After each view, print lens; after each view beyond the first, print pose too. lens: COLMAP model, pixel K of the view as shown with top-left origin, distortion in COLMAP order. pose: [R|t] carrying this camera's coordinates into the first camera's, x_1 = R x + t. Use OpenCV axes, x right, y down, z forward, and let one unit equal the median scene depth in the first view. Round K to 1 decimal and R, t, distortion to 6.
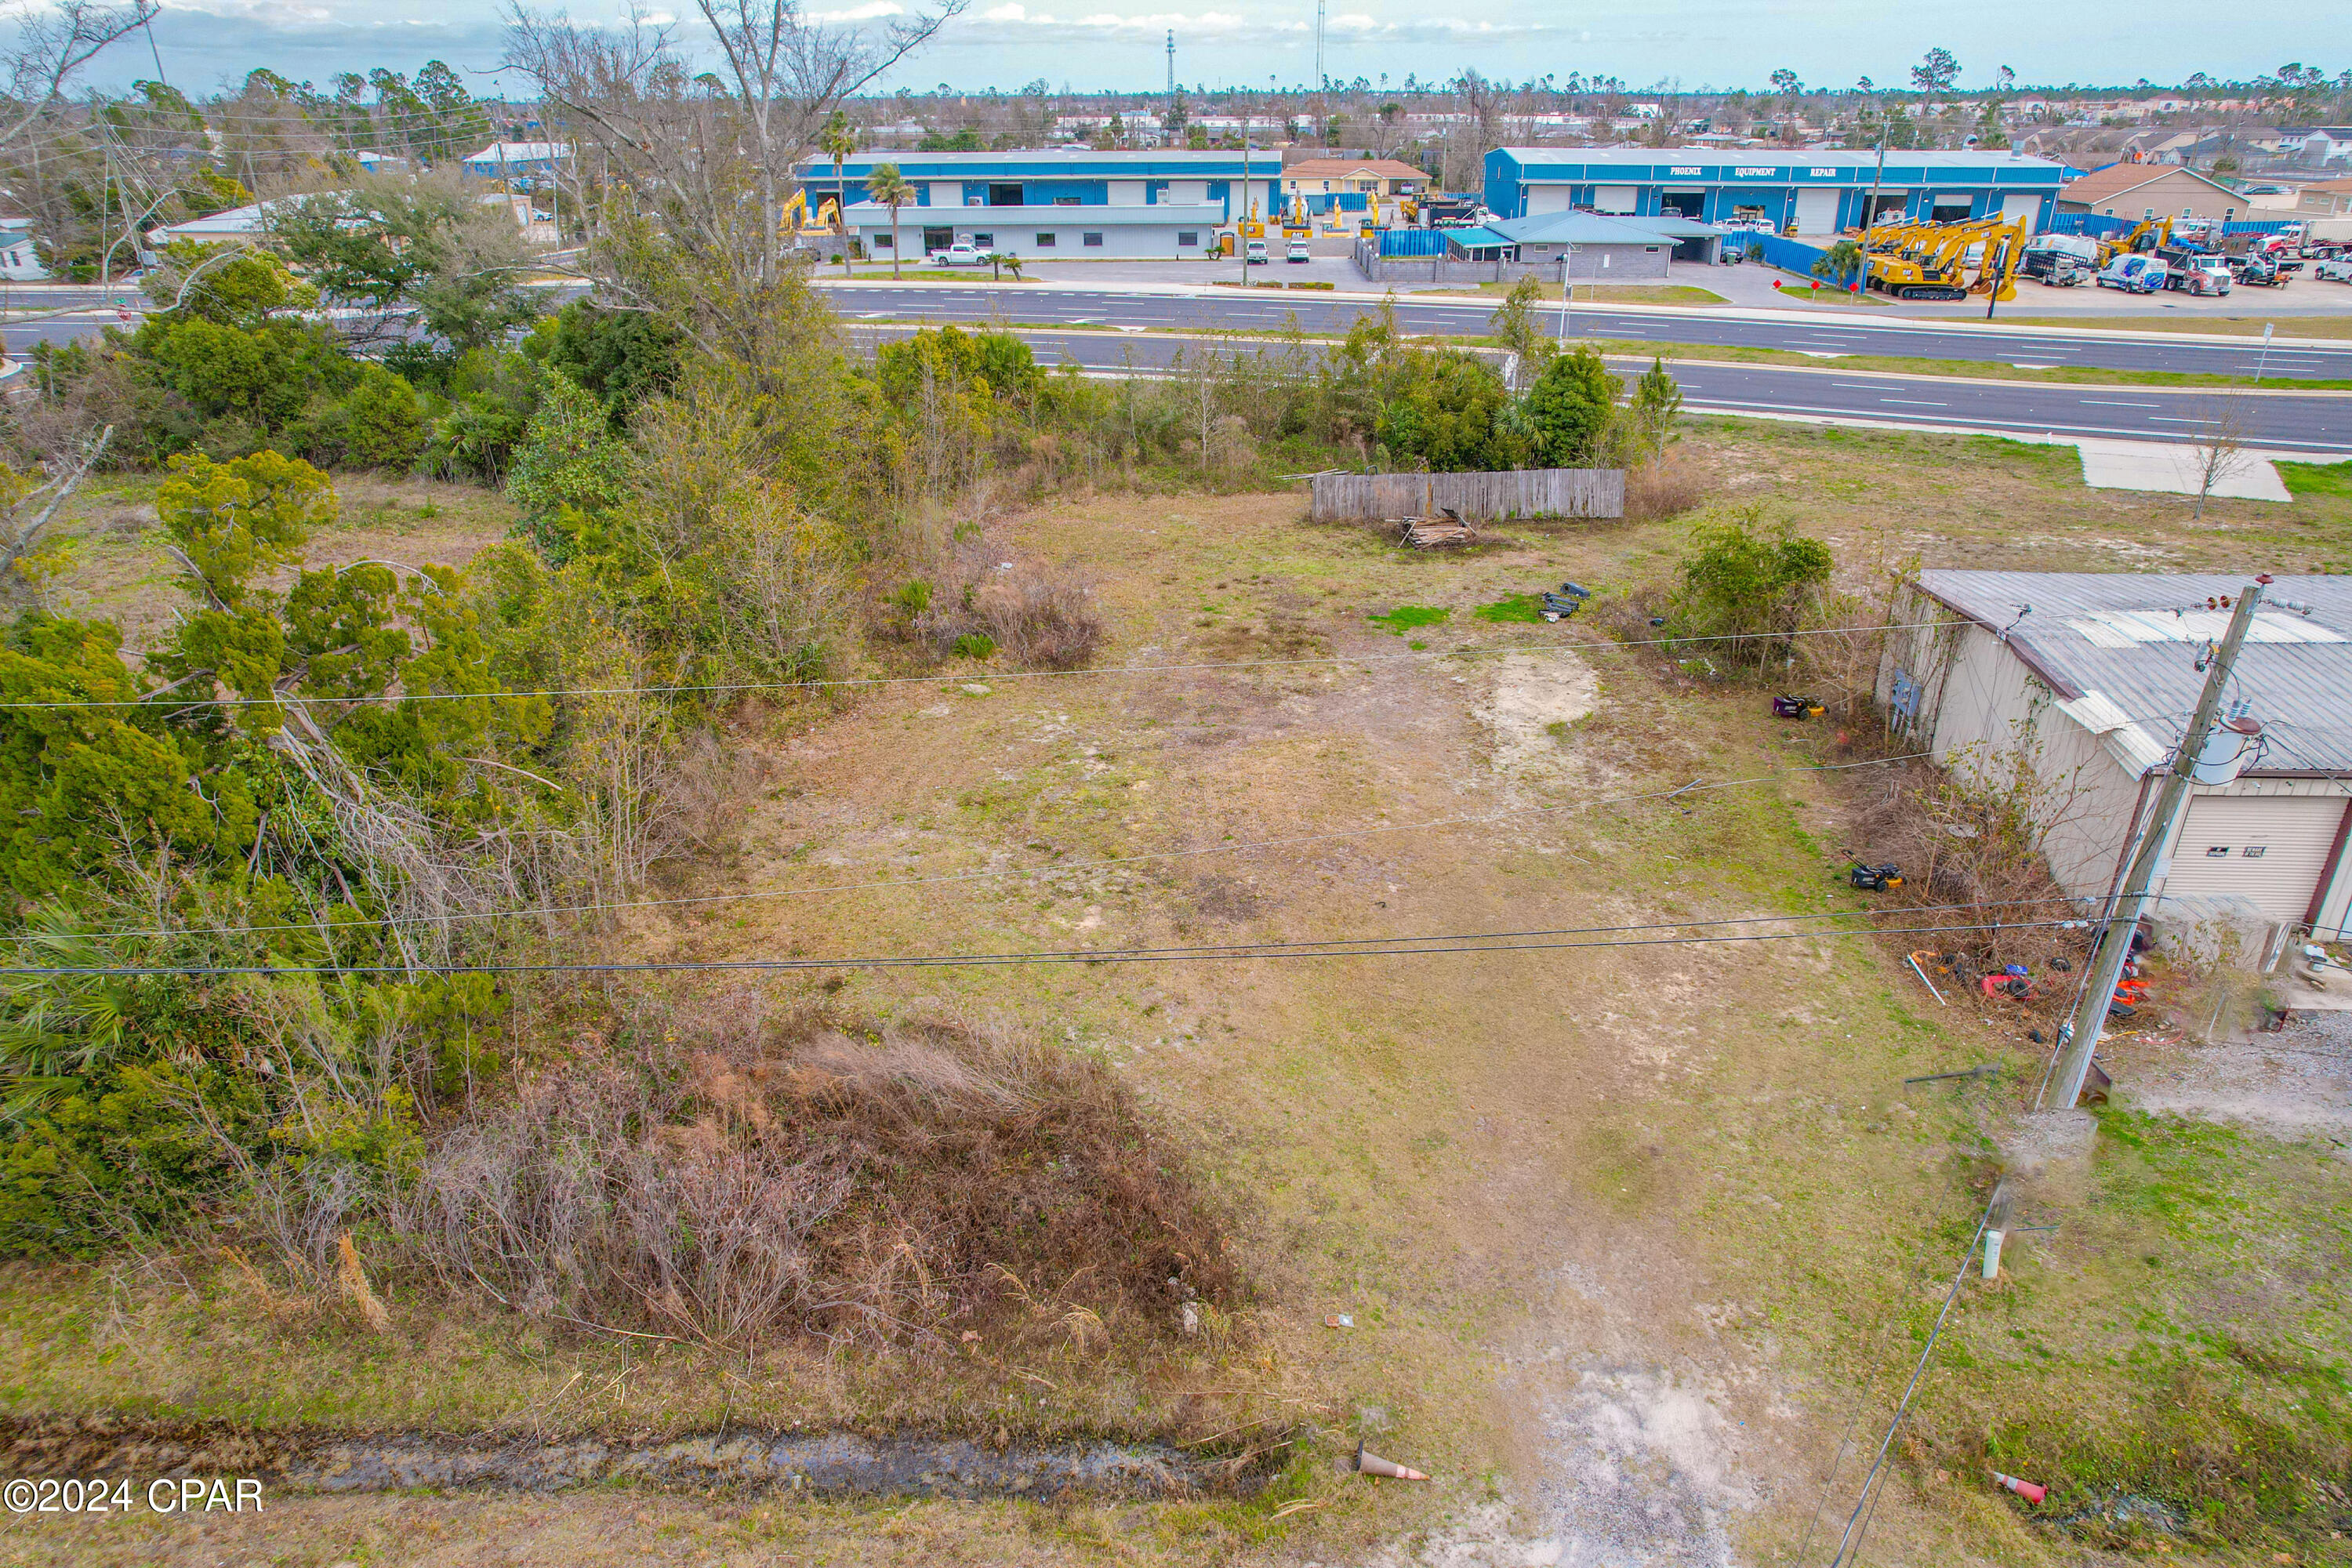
lens RADIAL K [[1506.9, 0, 1184.2], [0, 1506.9, 785.5], [0, 0, 1]] dist [-0.078026, 0.071605]
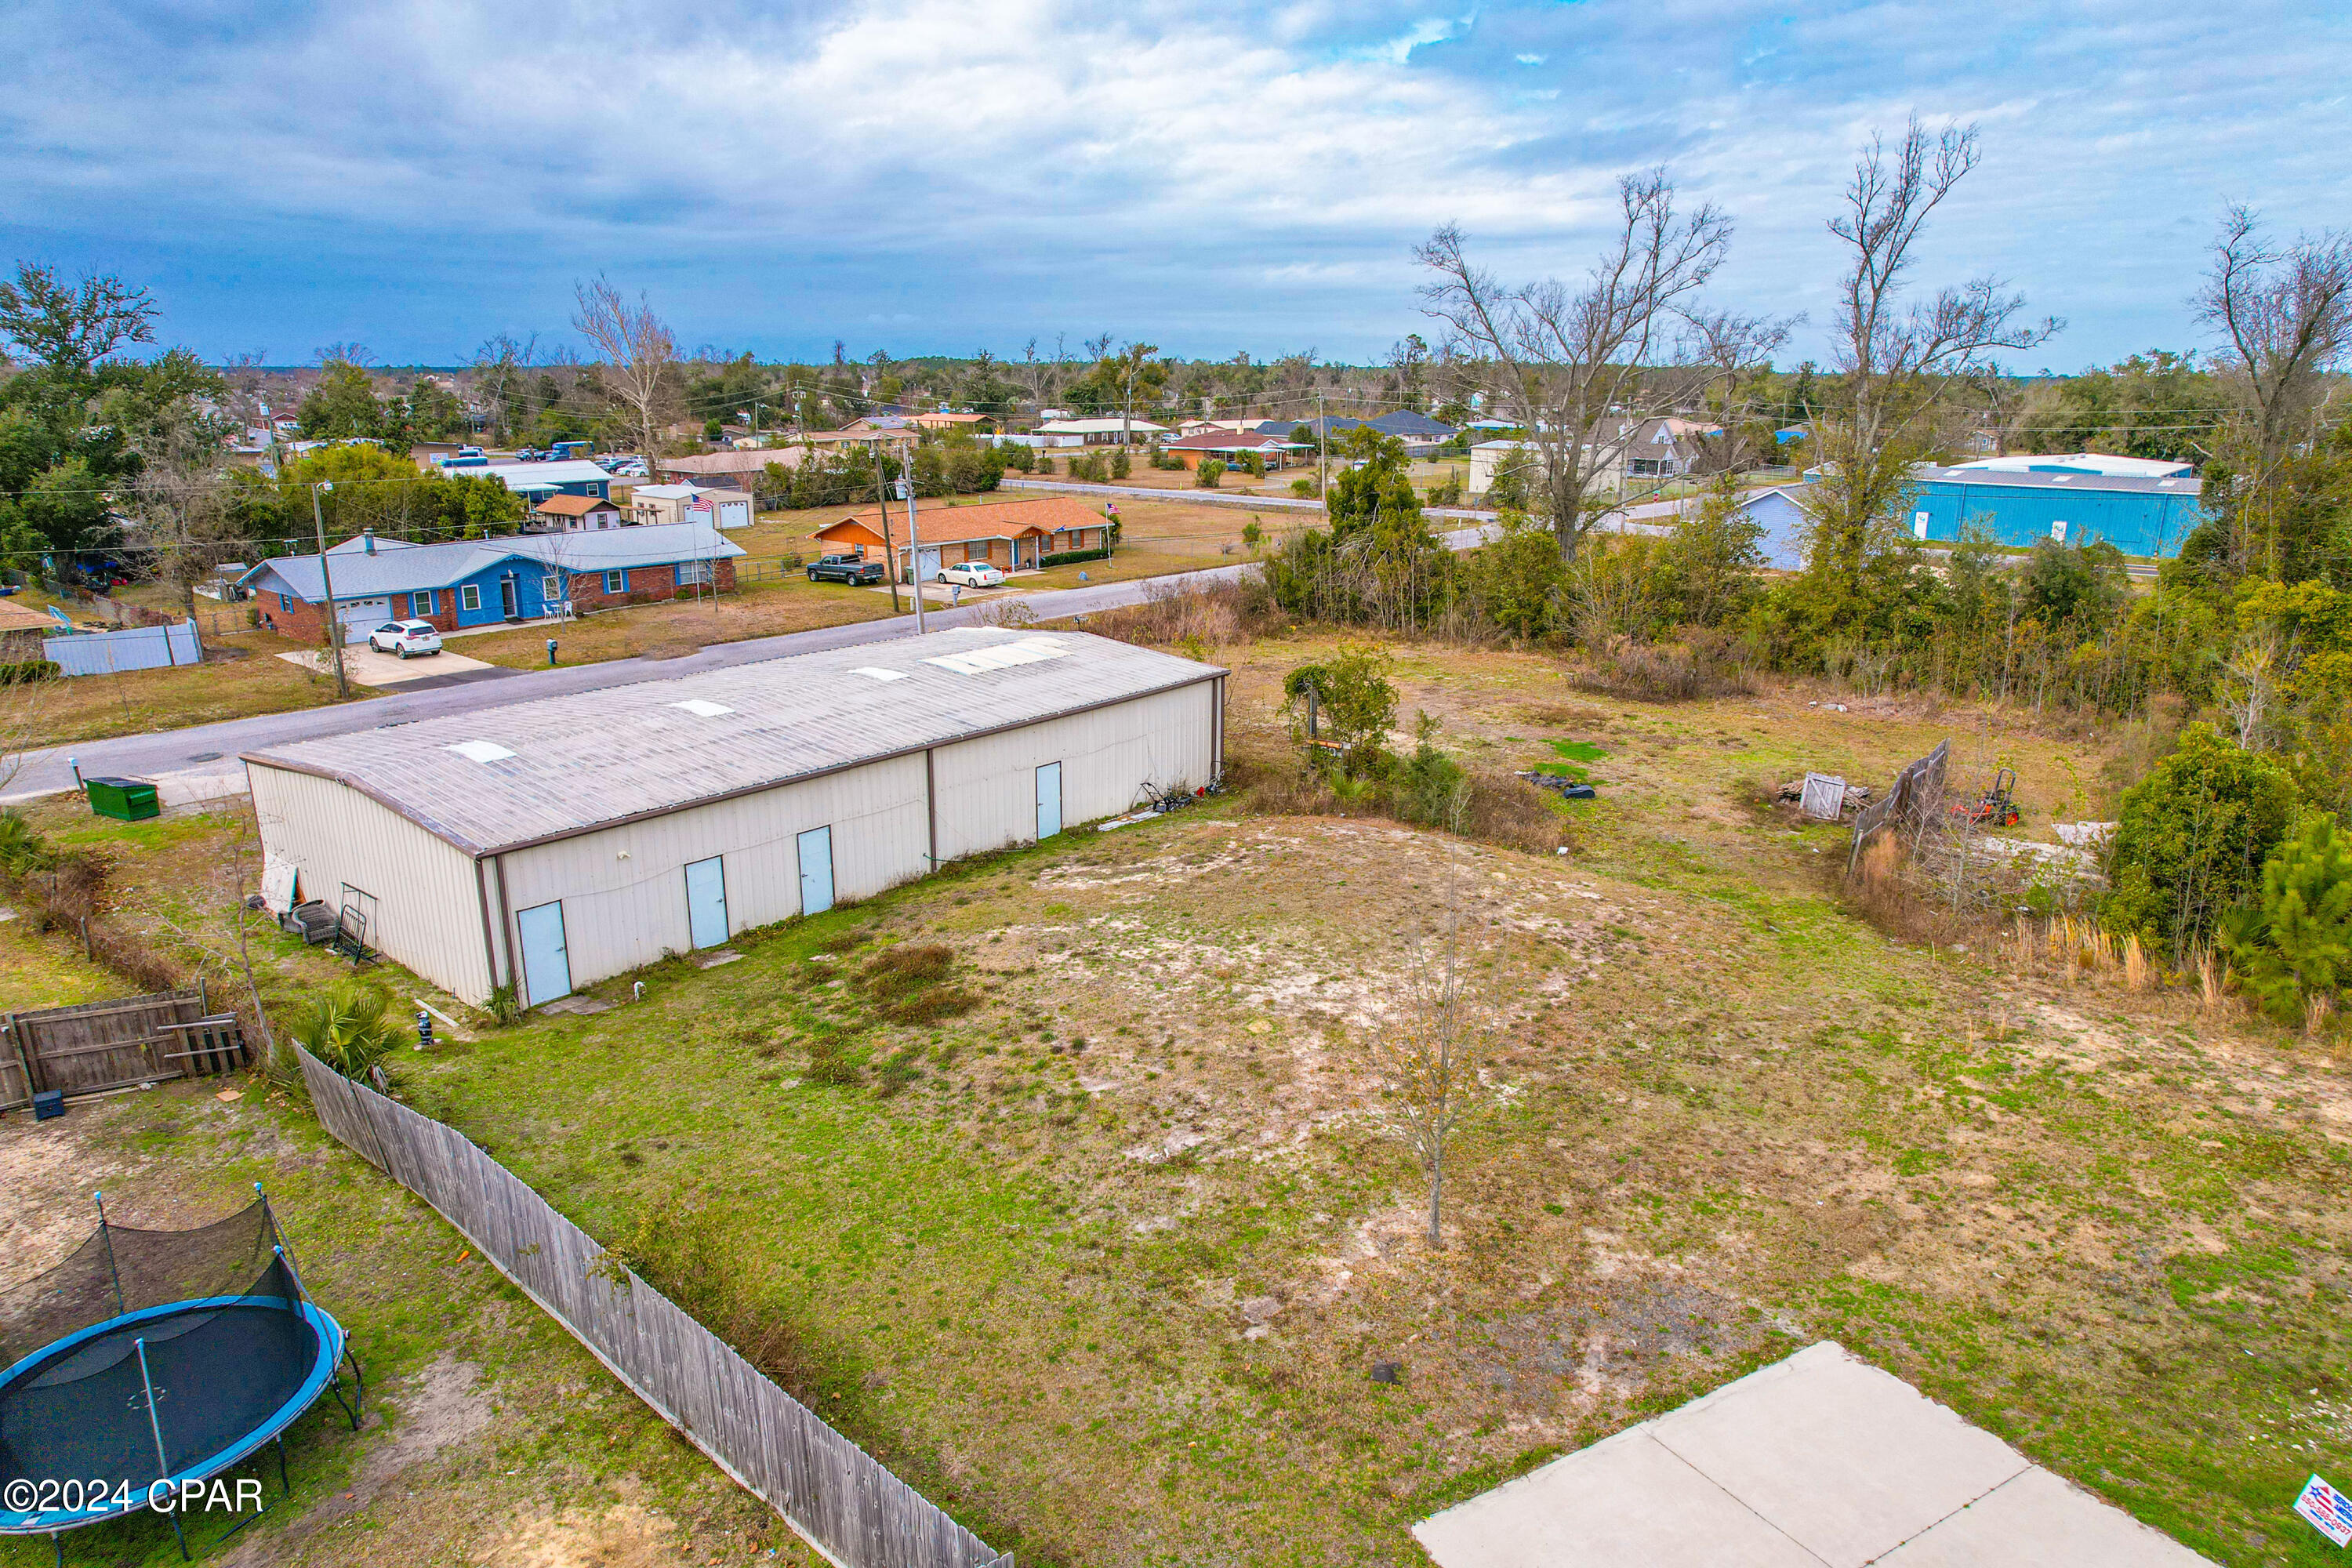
lens RADIAL K [[1506.9, 0, 1185.6], [0, 1506.9, 792.5], [0, 0, 1]] dist [-0.078026, 0.071605]
pose [[-0.597923, 0.220027, -0.770763, 0.917215], [-0.339738, 0.801374, 0.492318, -0.411822], [0.725993, 0.556226, -0.404409, 0.952166]]
